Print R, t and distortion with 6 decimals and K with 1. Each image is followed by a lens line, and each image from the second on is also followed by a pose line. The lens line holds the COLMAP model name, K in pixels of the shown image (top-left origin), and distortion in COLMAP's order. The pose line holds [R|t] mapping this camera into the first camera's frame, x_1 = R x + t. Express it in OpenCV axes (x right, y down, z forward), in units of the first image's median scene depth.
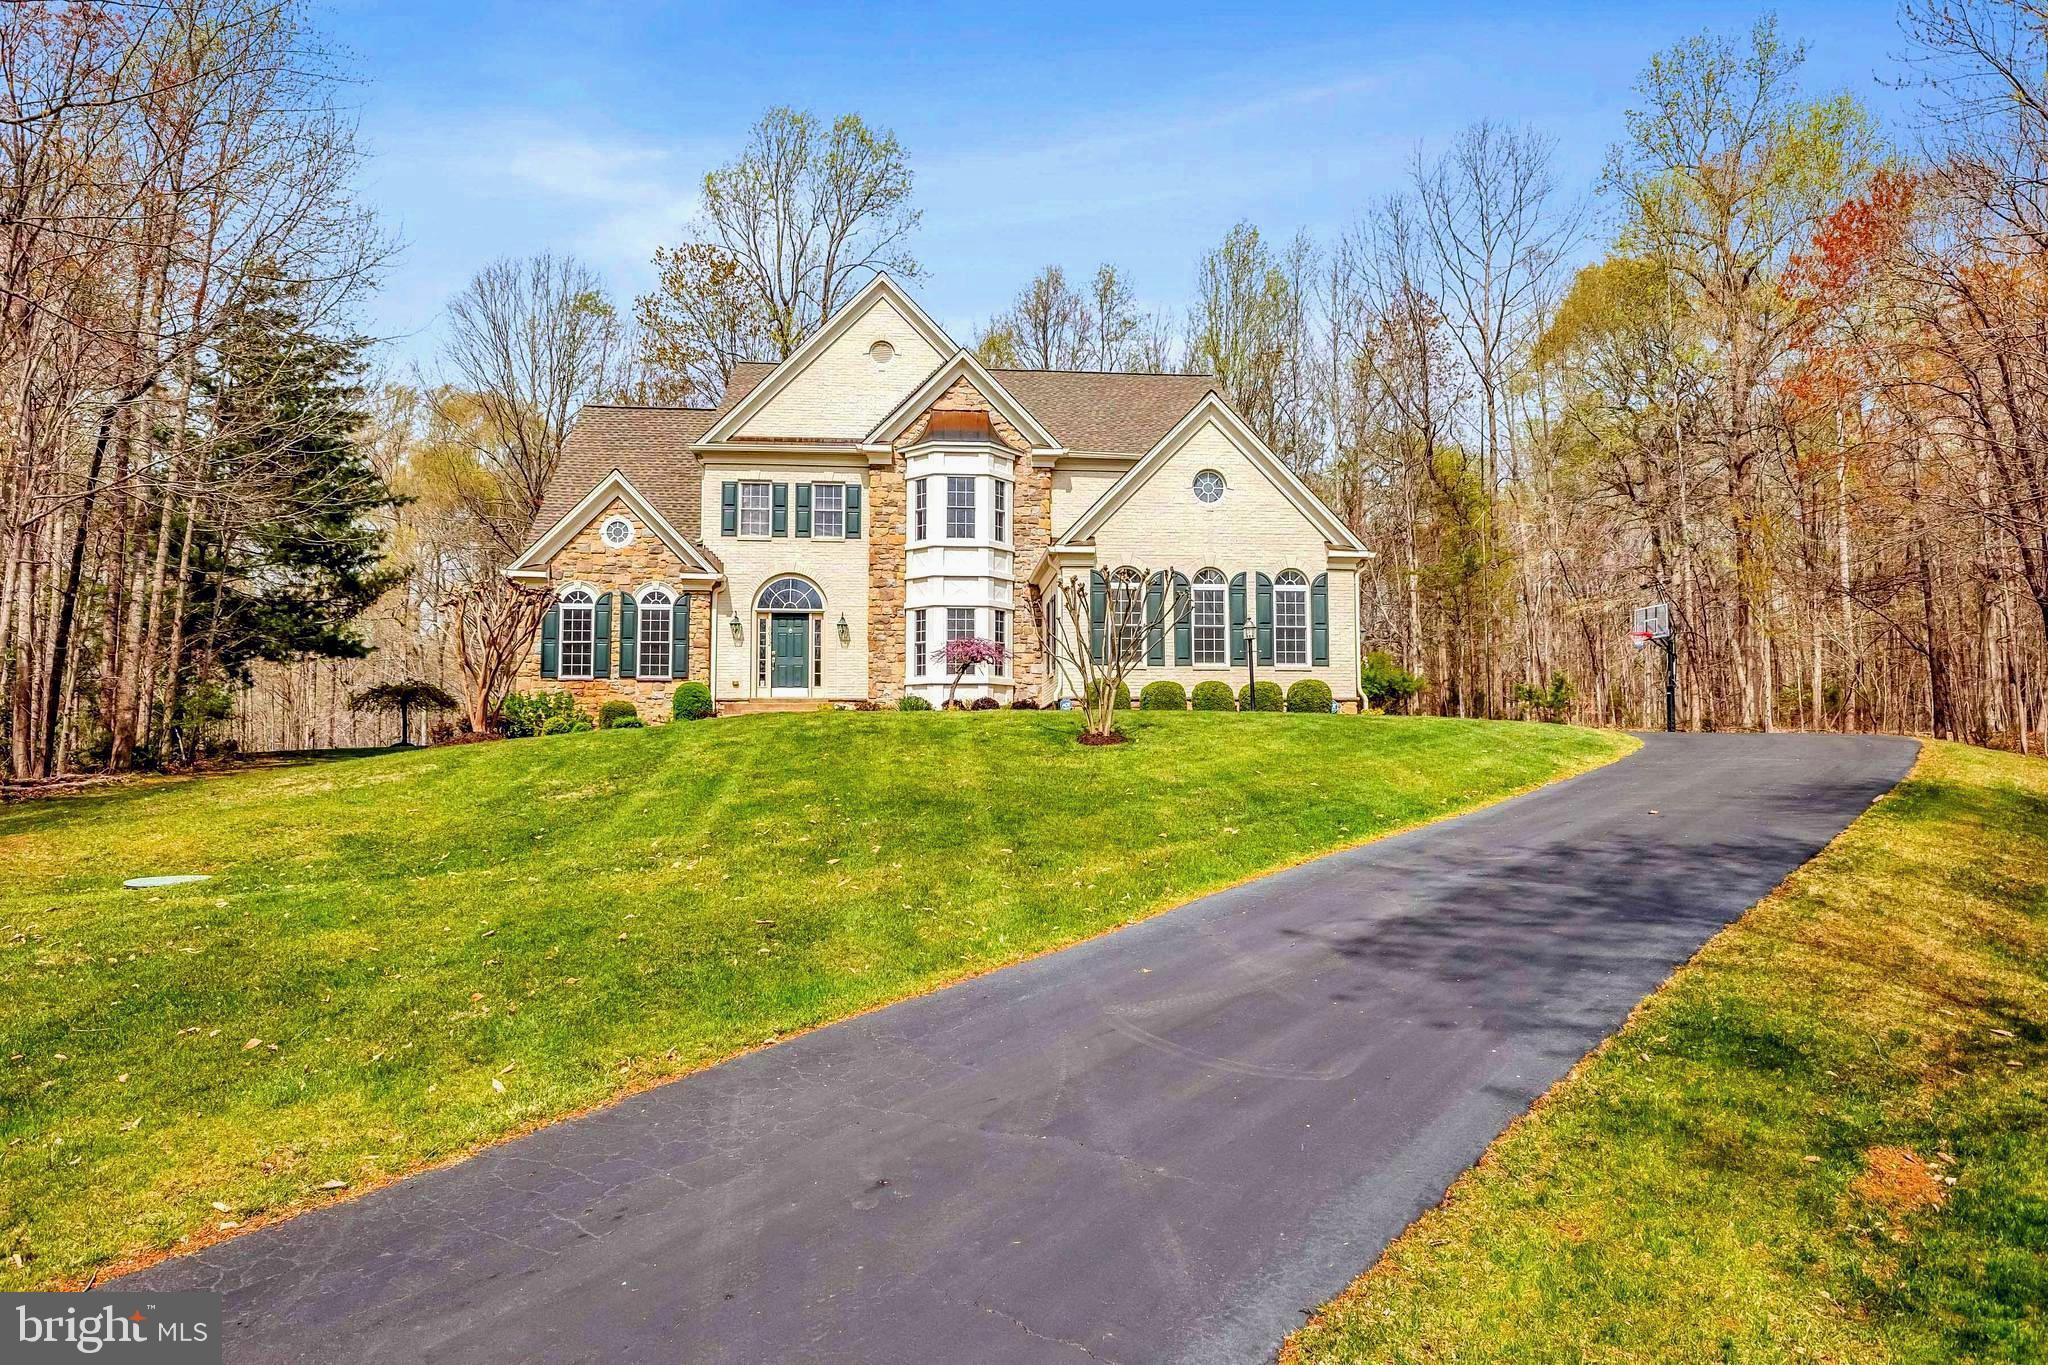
lens RADIAL K [[1178.9, 0, 1054.3], [0, 1178.9, 647.5], [0, 0, 1]] dist [0.000603, -0.001621]
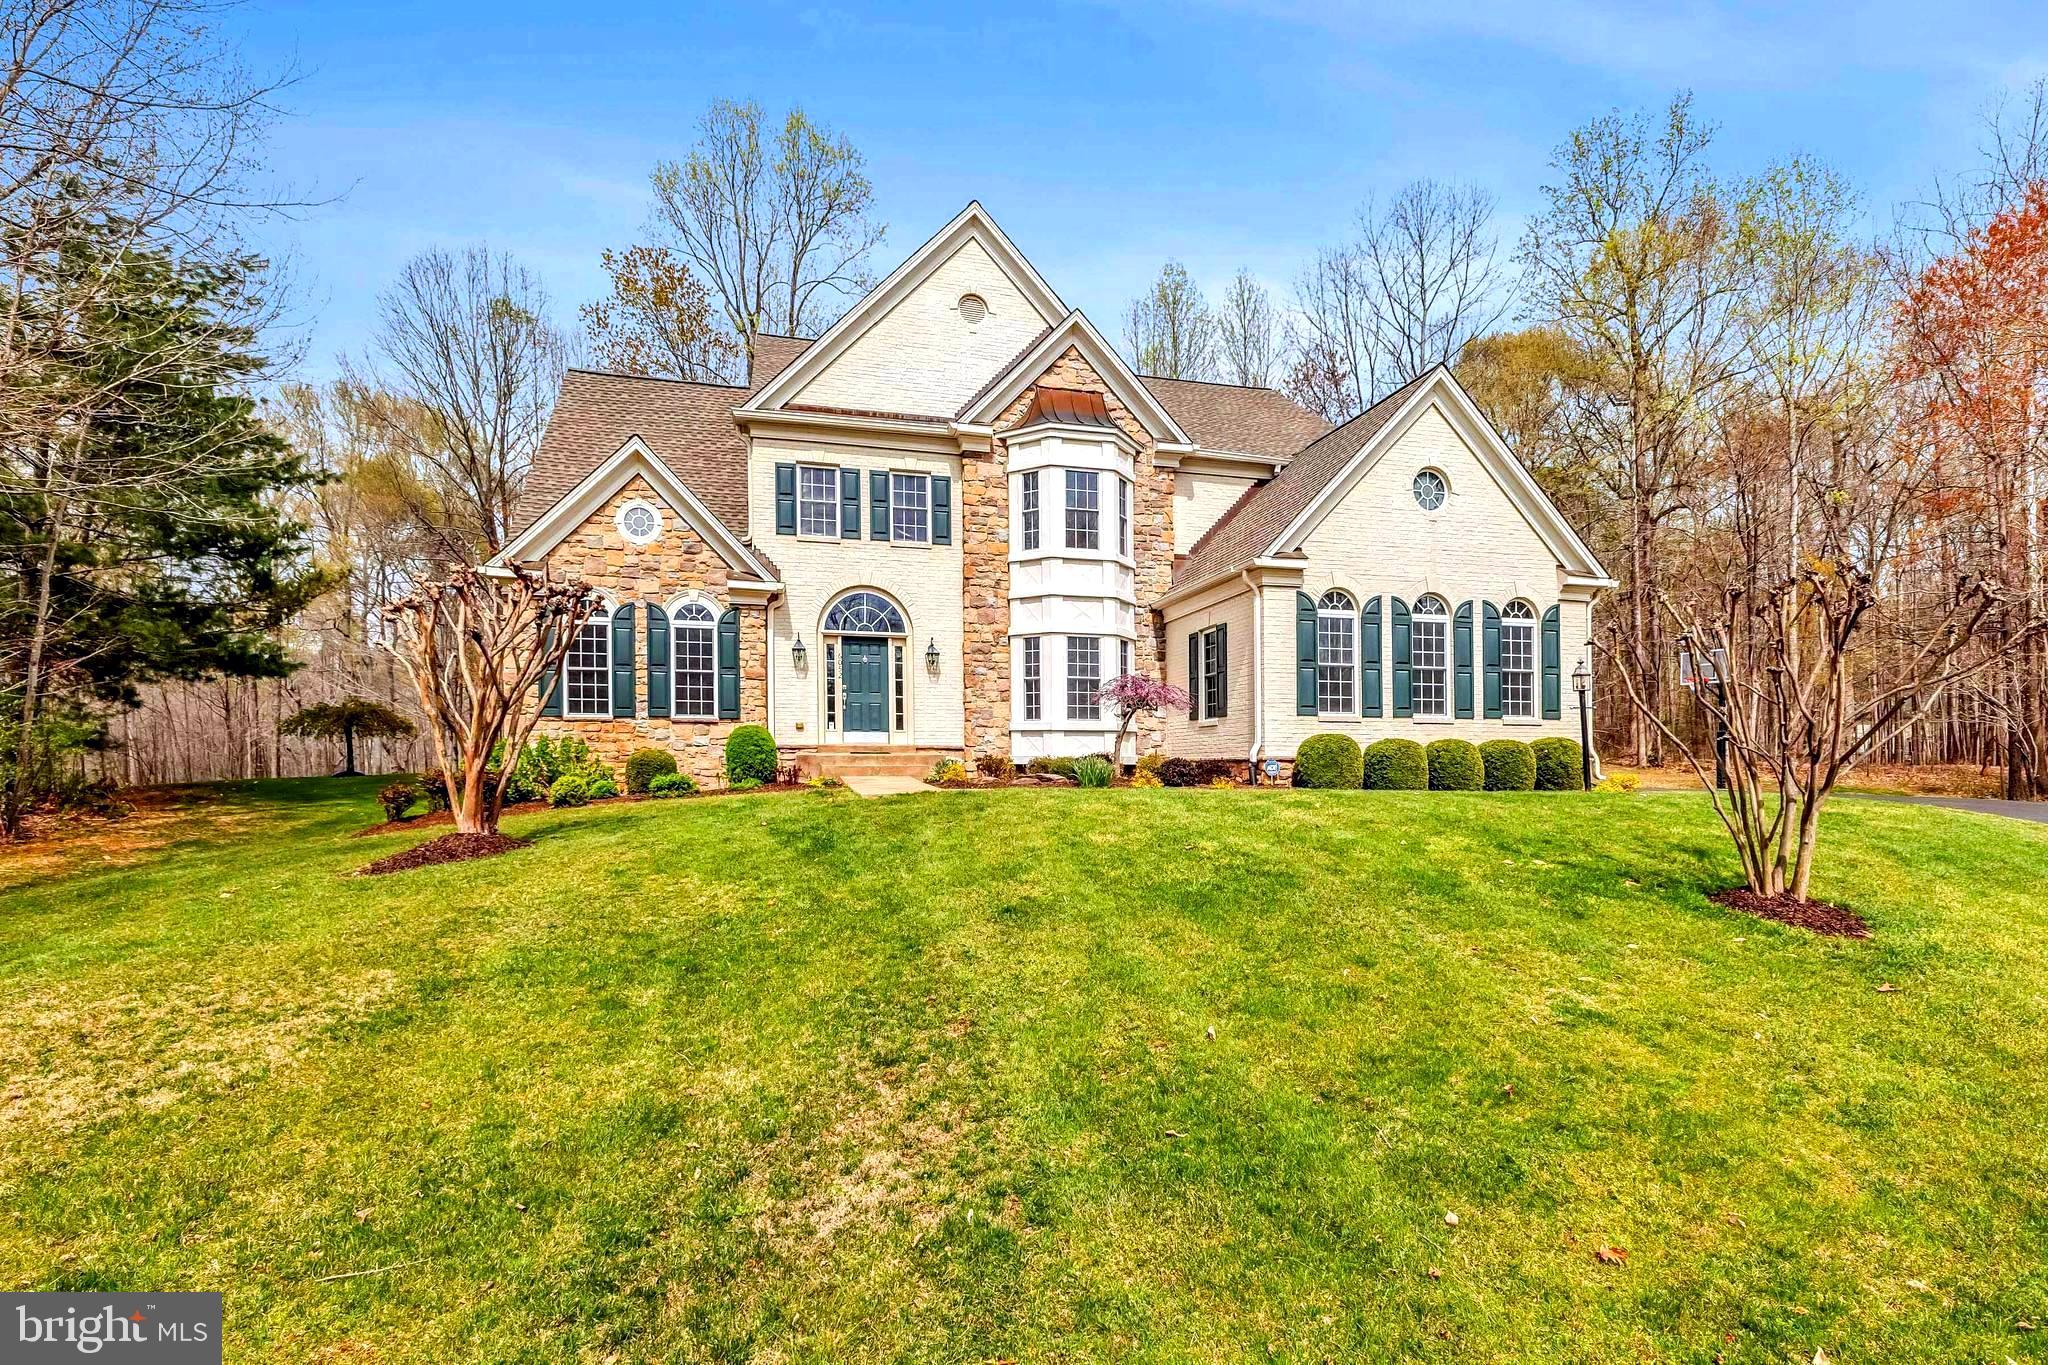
lens RADIAL K [[912.9, 0, 1018.5], [0, 912.9, 758.3], [0, 0, 1]] dist [0.015661, -0.002625]
pose [[0.992672, 0.009628, 0.120458, -0.195481], [-0.021679, 0.994837, 0.099140, -0.011182], [-0.118881, -0.101025, 0.987756, 0.372384]]
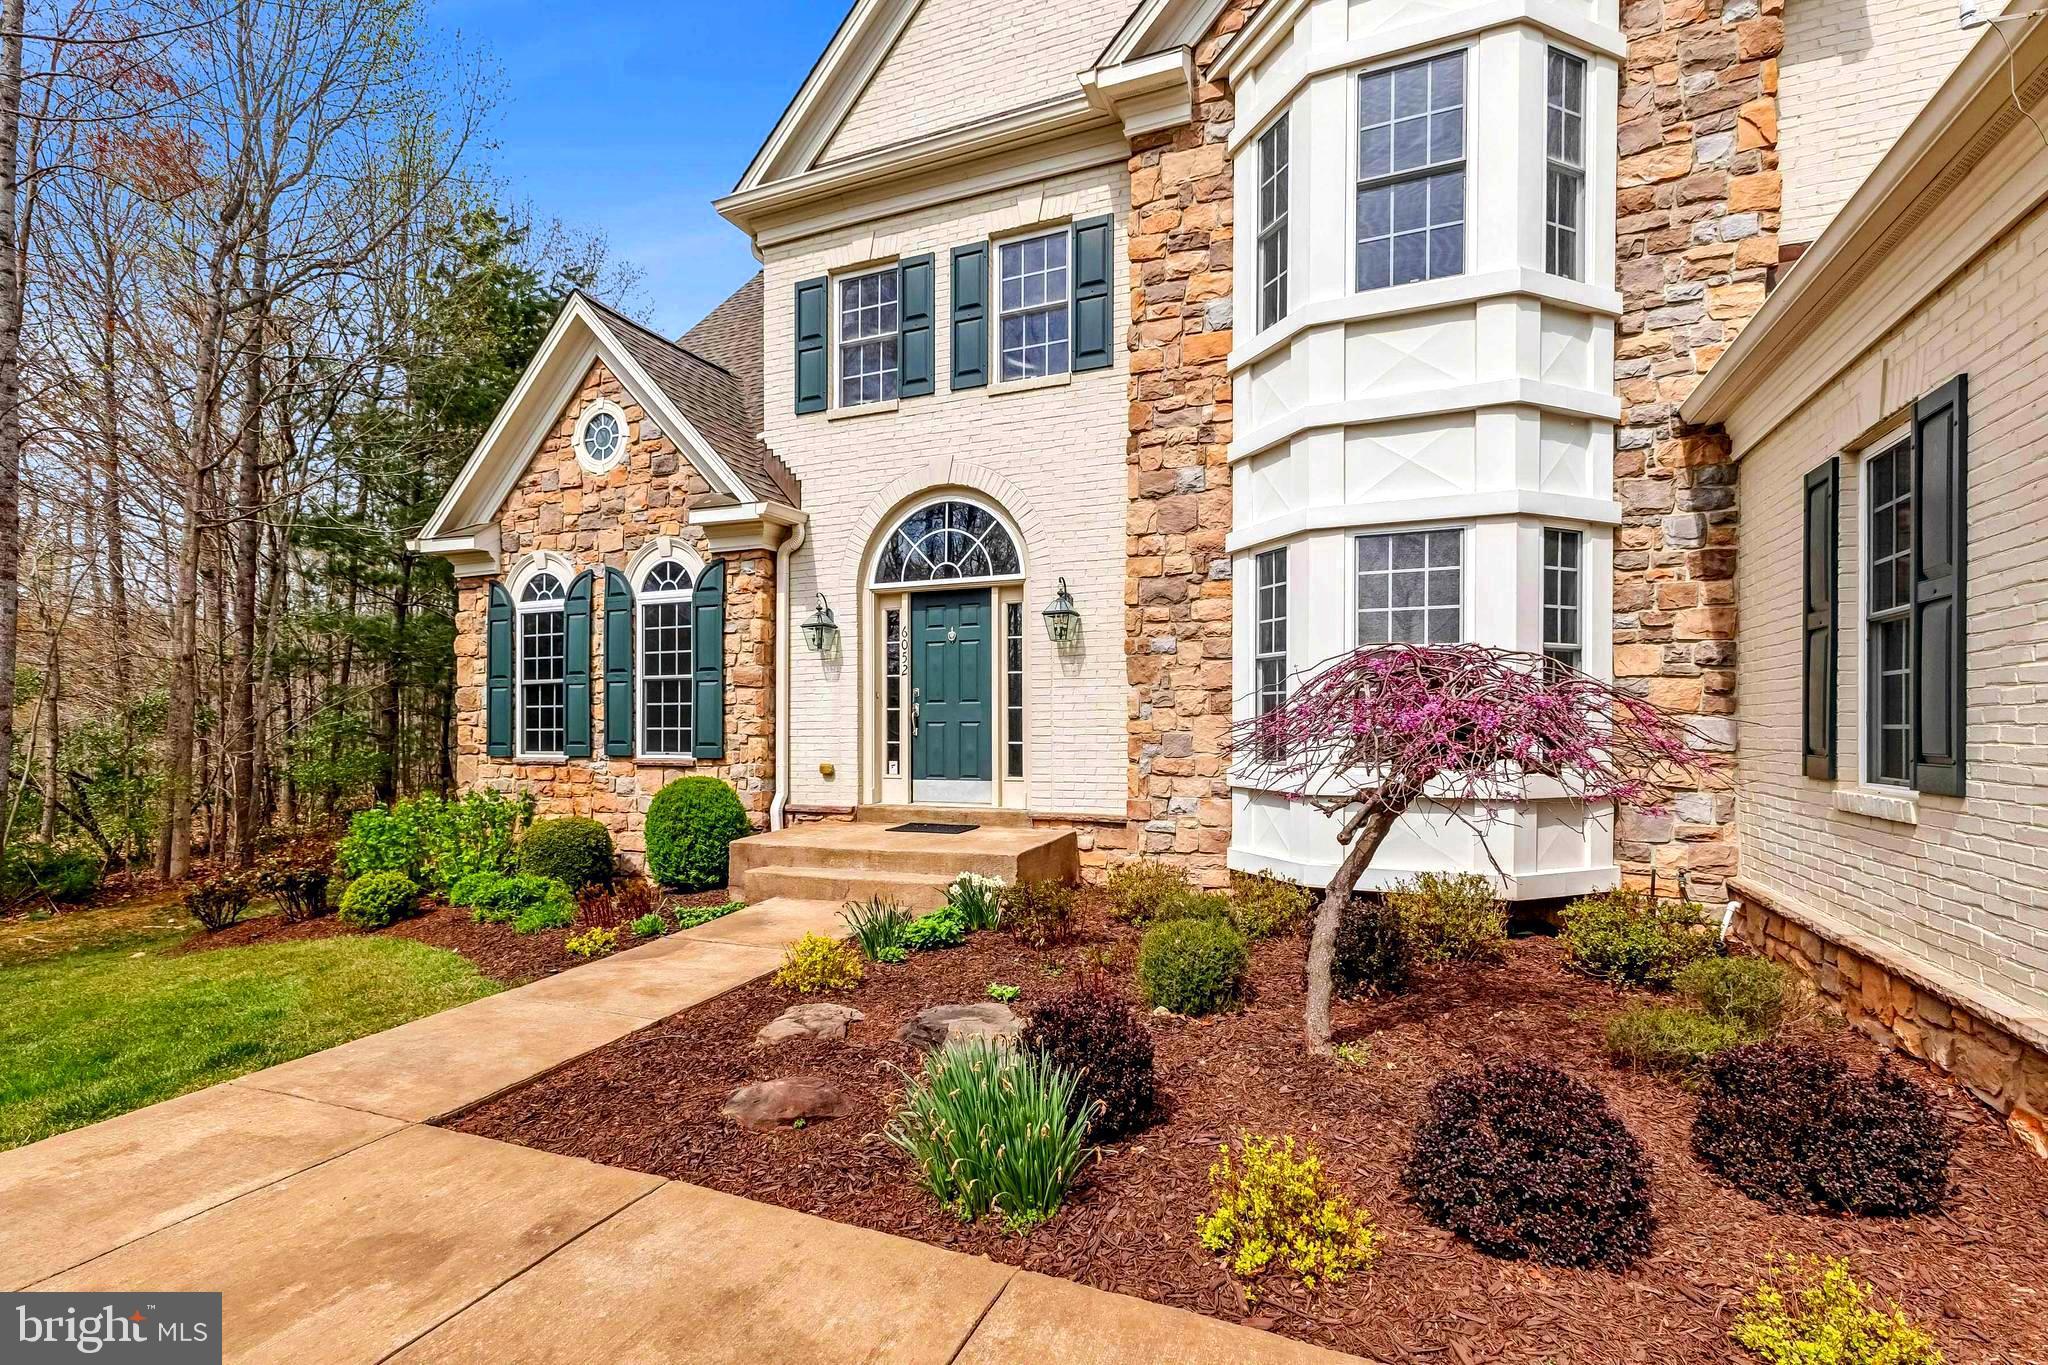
lens RADIAL K [[912.9, 0, 1026.4], [0, 912.9, 734.1], [0, 0, 1]] dist [0.015661, -0.002625]
pose [[0.869082, 0.008437, -0.494595, -0.048781], [0.051539, 0.992868, 0.107499, -0.012852], [0.491975, -0.118916, 0.862450, 0.745293]]
